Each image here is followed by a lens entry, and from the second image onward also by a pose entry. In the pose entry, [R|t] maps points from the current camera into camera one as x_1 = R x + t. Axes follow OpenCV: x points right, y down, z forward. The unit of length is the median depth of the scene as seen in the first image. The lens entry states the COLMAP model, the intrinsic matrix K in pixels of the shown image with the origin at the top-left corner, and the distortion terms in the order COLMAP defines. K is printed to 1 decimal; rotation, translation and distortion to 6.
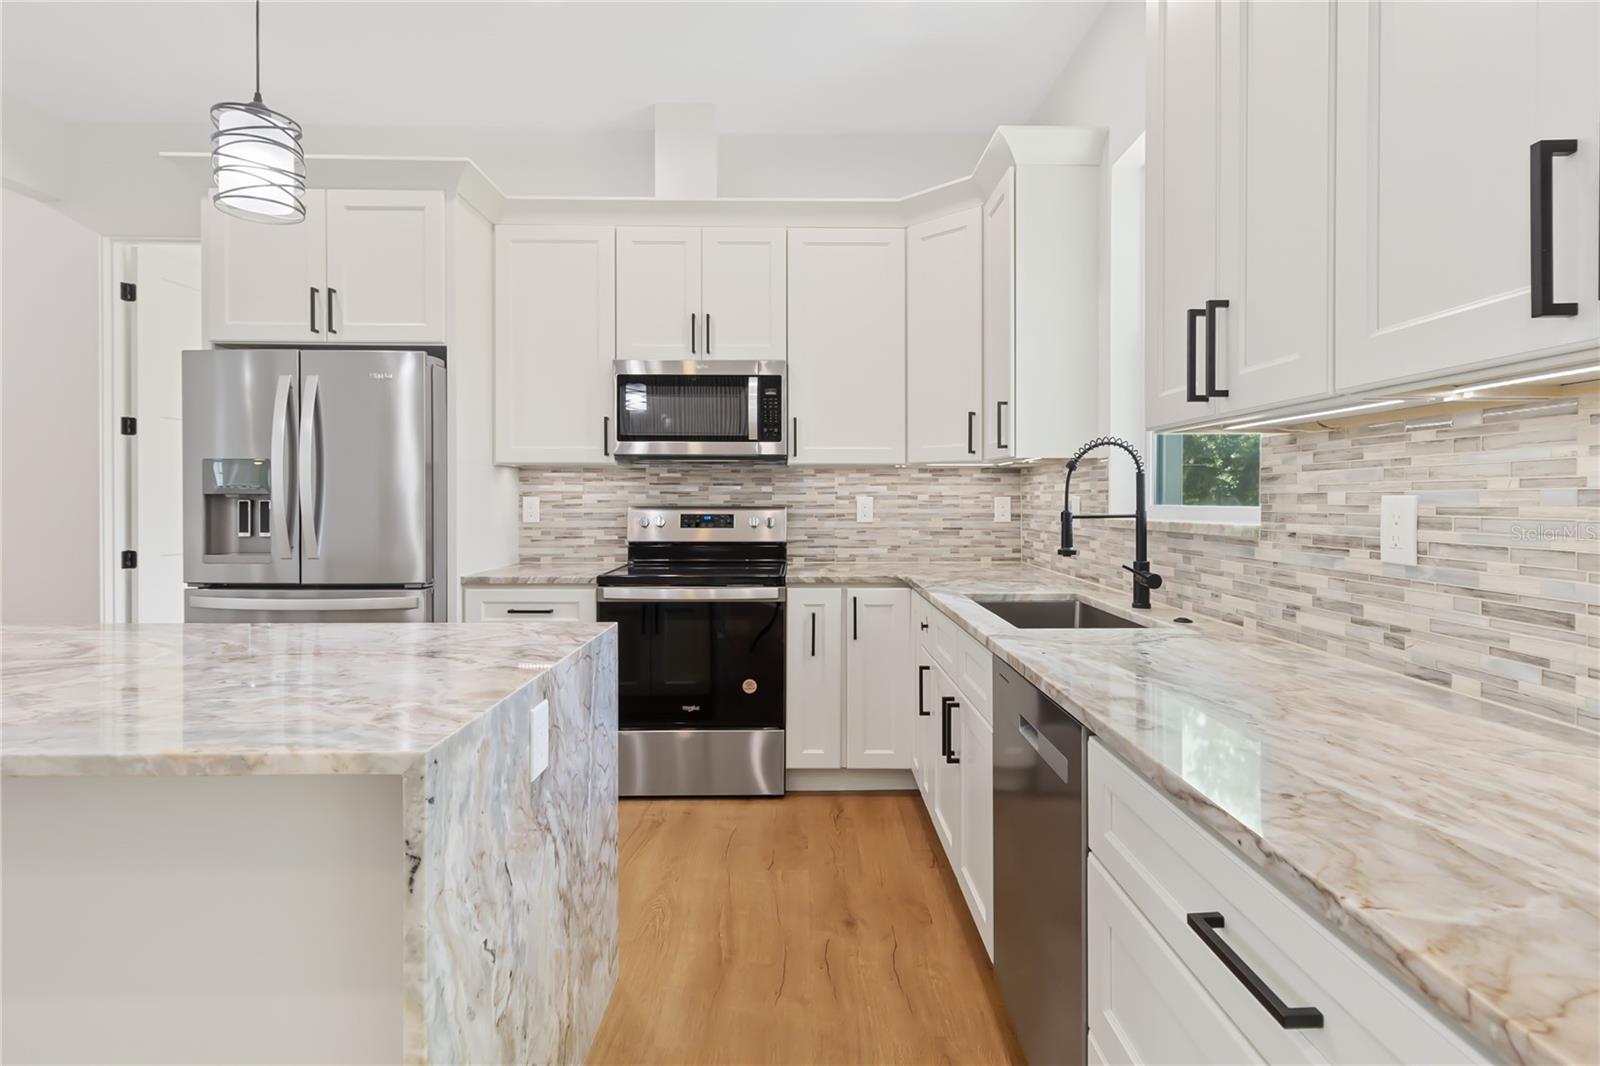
lens RADIAL K [[778.1, 0, 816.6], [0, 778.1, 501.7], [0, 0, 1]] dist [0.005021, -0.000655]
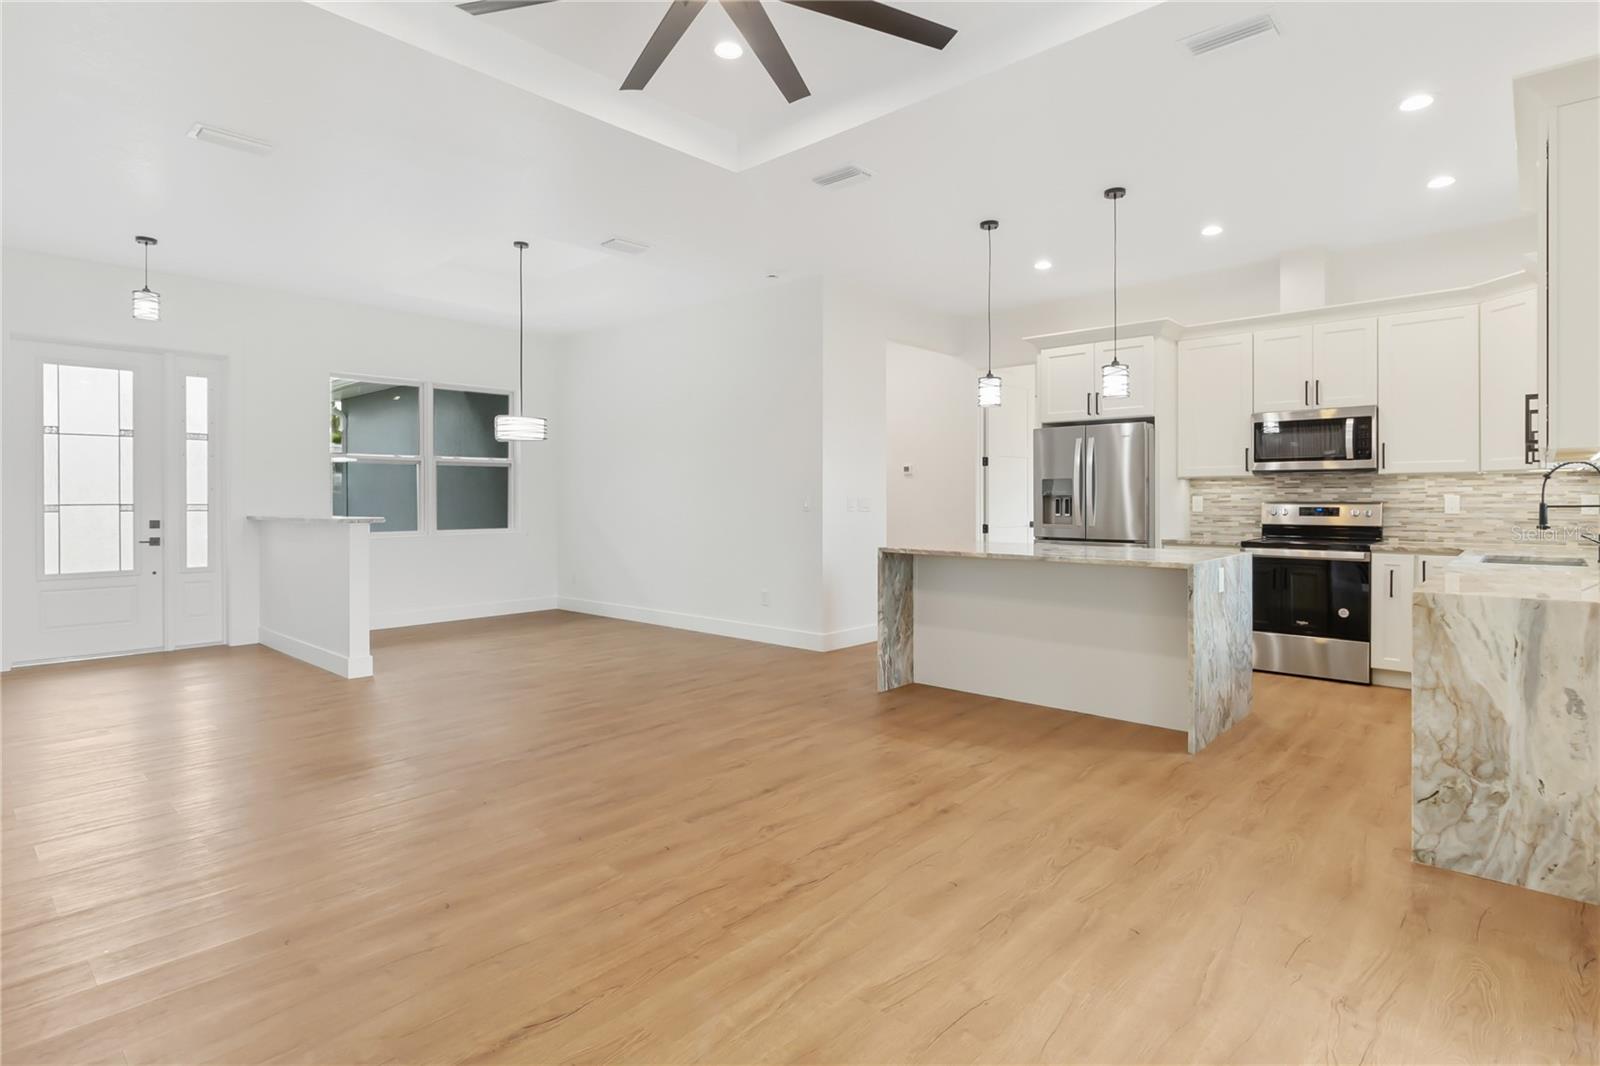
lens RADIAL K [[813.1, 0, 808.3], [0, 813.1, 501.5], [0, 0, 1]] dist [0.000137, -0.006235]
pose [[0.725261, 0.000574, -0.688474, 0.267357], [-0.001772, 0.999998, -0.001033, 0.009850], [0.688472, 0.001970, 0.725260, -0.984652]]
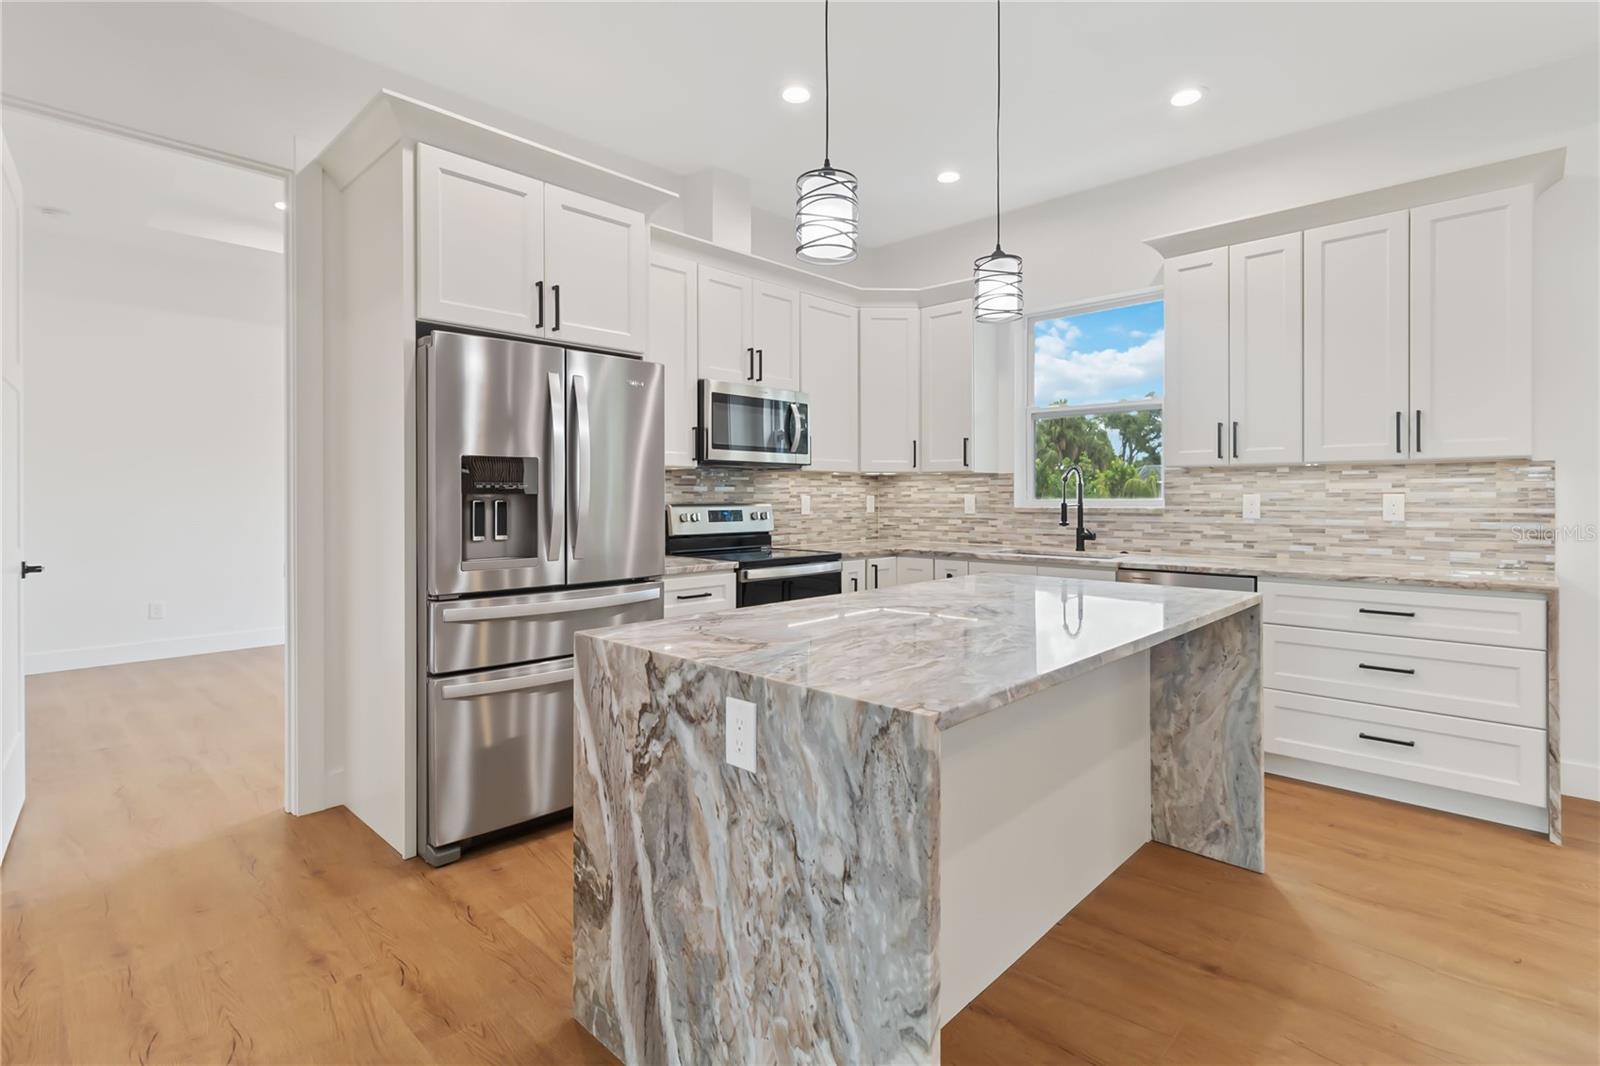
lens RADIAL K [[778.1, 0, 813.5], [0, 778.1, 501.2], [0, 0, 1]] dist [0.005021, -0.000655]
pose [[0.696300, -0.007732, 0.717709, -1.054442], [0.006425, 0.999969, 0.004540, -0.002891], [-0.717722, 0.001450, 0.696329, 0.075777]]
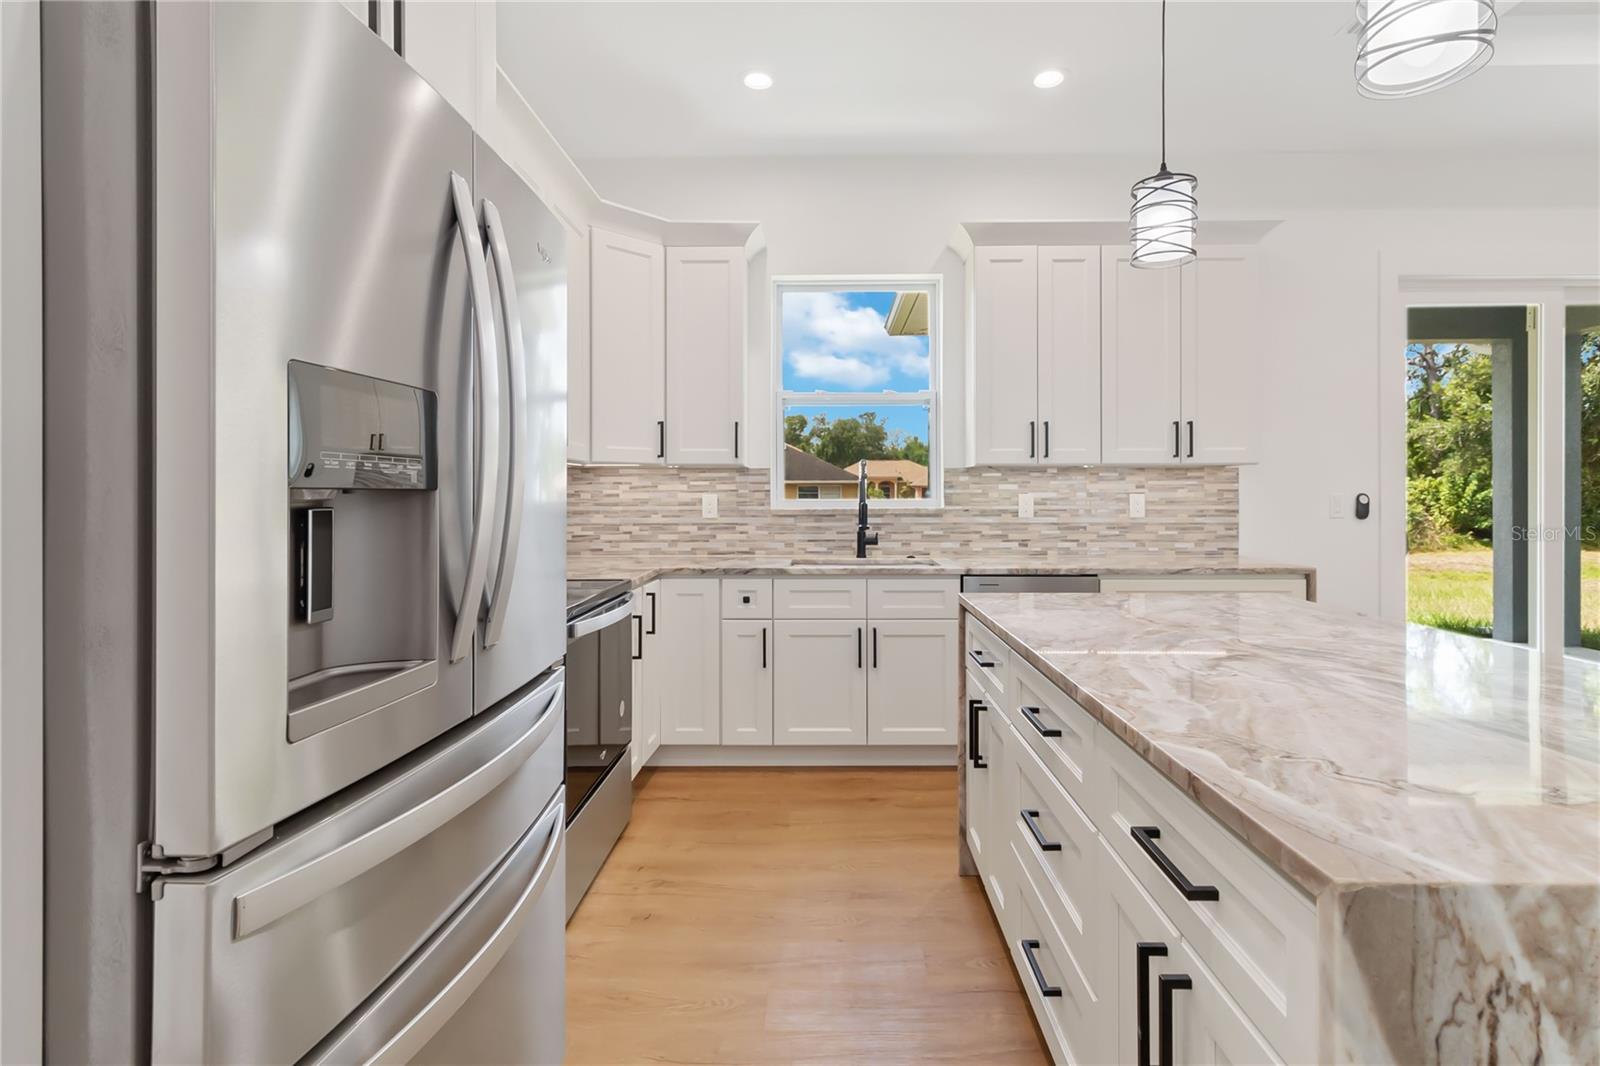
lens RADIAL K [[778.1, 0, 799.9], [0, 778.1, 505.4], [0, 0, 1]] dist [0.005021, -0.000655]
pose [[0.015171, -0.011569, 0.999818, -0.955382], [0.006413, 0.999914, 0.011473, -0.002282], [-0.999864, 0.006238, 0.015244, 0.793170]]
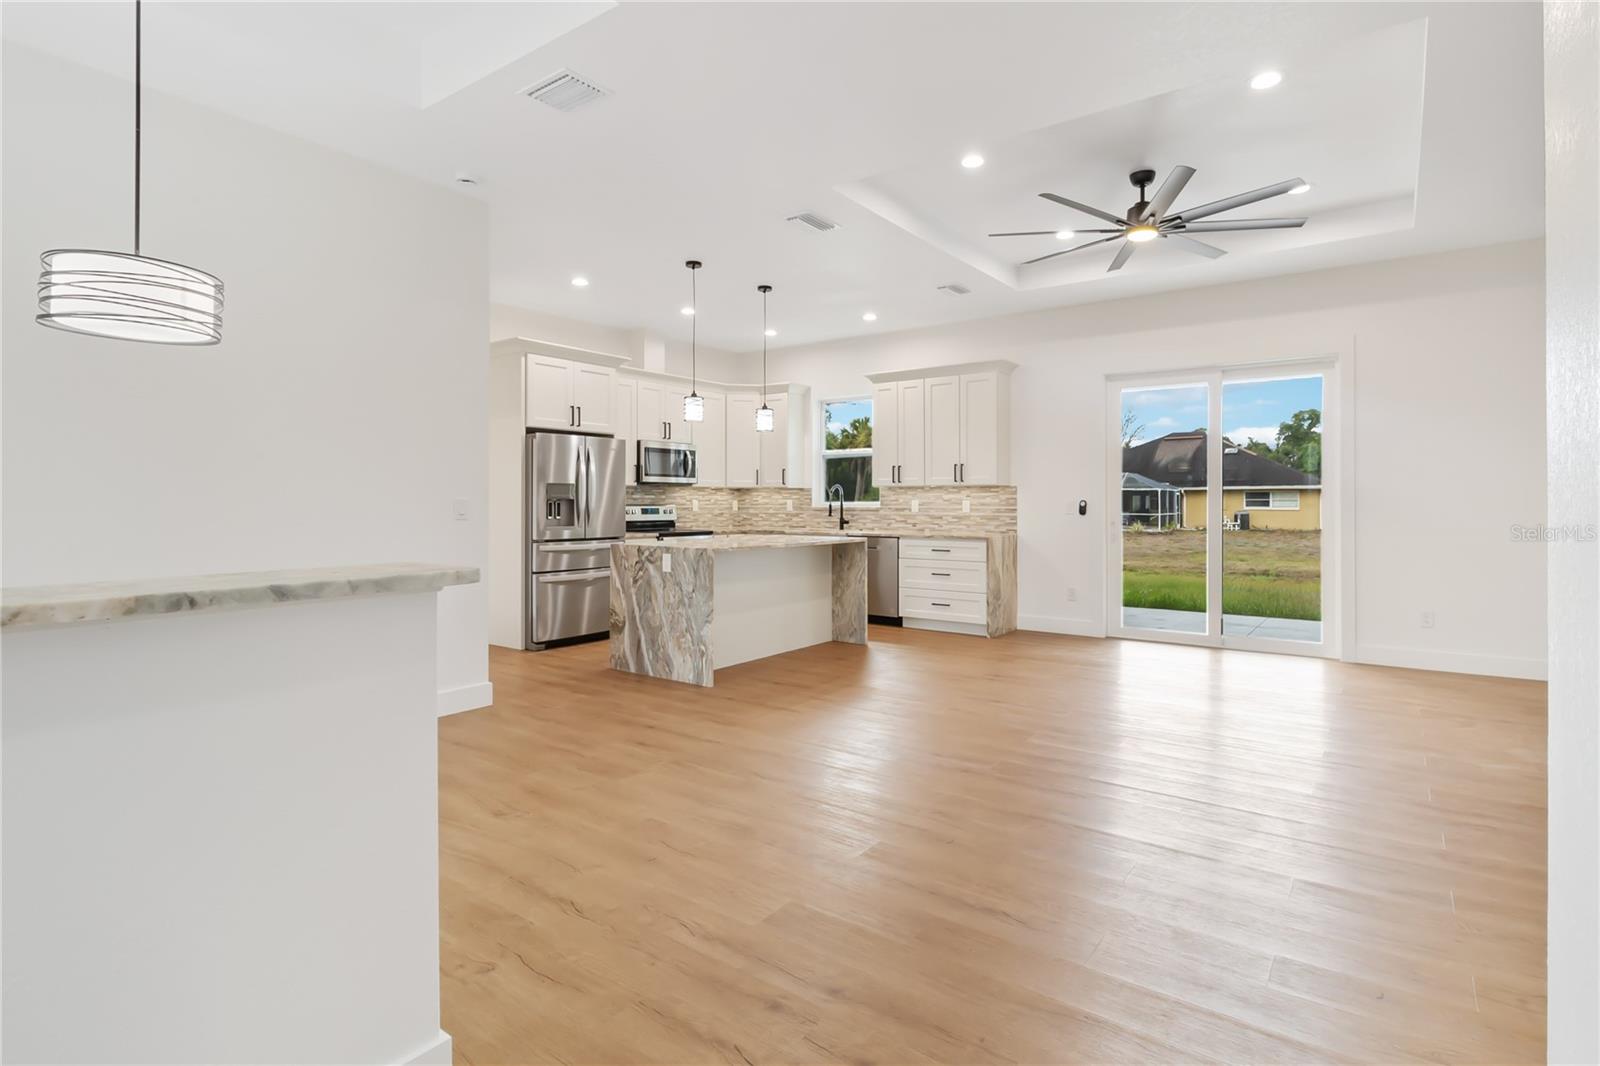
lens RADIAL K [[813.1, 0, 823.7], [0, 813.1, 500.3], [0, 0, 1]] dist [0.000137, -0.006235]
pose [[0.600644, 0.000782, 0.799516, -1.967538], [0.004094, 0.999983, -0.004054, 0.006271], [-0.799506, 0.005708, 0.600631, -0.912869]]
